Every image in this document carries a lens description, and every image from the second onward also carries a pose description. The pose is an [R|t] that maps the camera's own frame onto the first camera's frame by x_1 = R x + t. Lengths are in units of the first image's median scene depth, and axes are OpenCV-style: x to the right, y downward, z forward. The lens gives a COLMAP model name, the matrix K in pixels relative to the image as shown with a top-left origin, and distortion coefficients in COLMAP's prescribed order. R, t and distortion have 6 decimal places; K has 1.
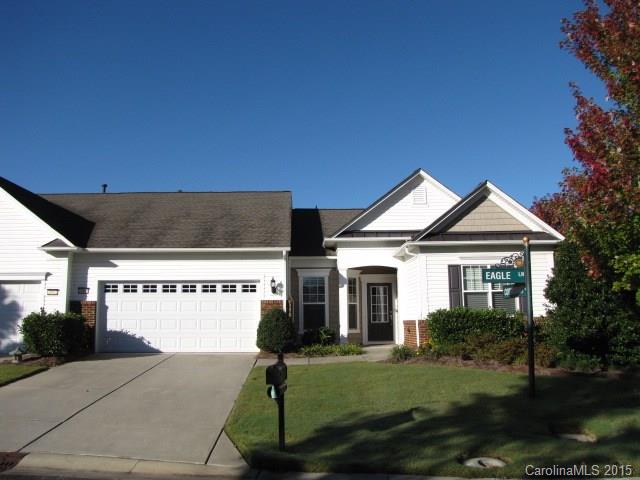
lens RADIAL K [[528.6, 0, 320.0], [0, 528.6, 240.0], [0, 0, 1]] dist [-0.413545, -0.000187]
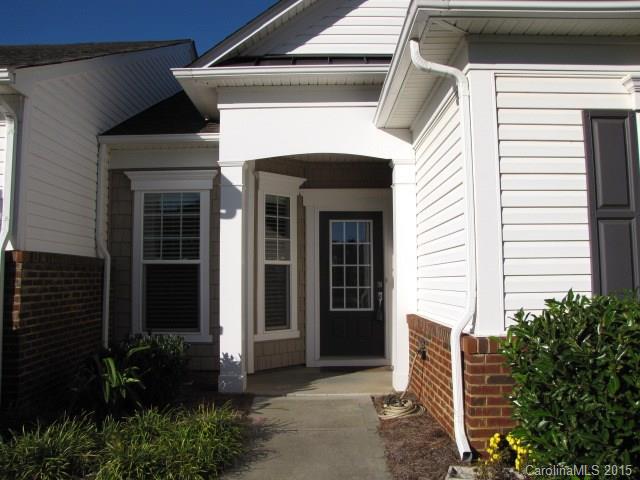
lens RADIAL K [[528.2, 0, 320.0], [0, 528.2, 240.0], [0, 0, 1]] dist [-0.067456, 0.001524]
pose [[0.999226, -0.000482, -0.039325, 0.111468], [0.003577, 0.996895, 0.078657, 0.075649], [0.039165, -0.078737, 0.996126, 0.625520]]
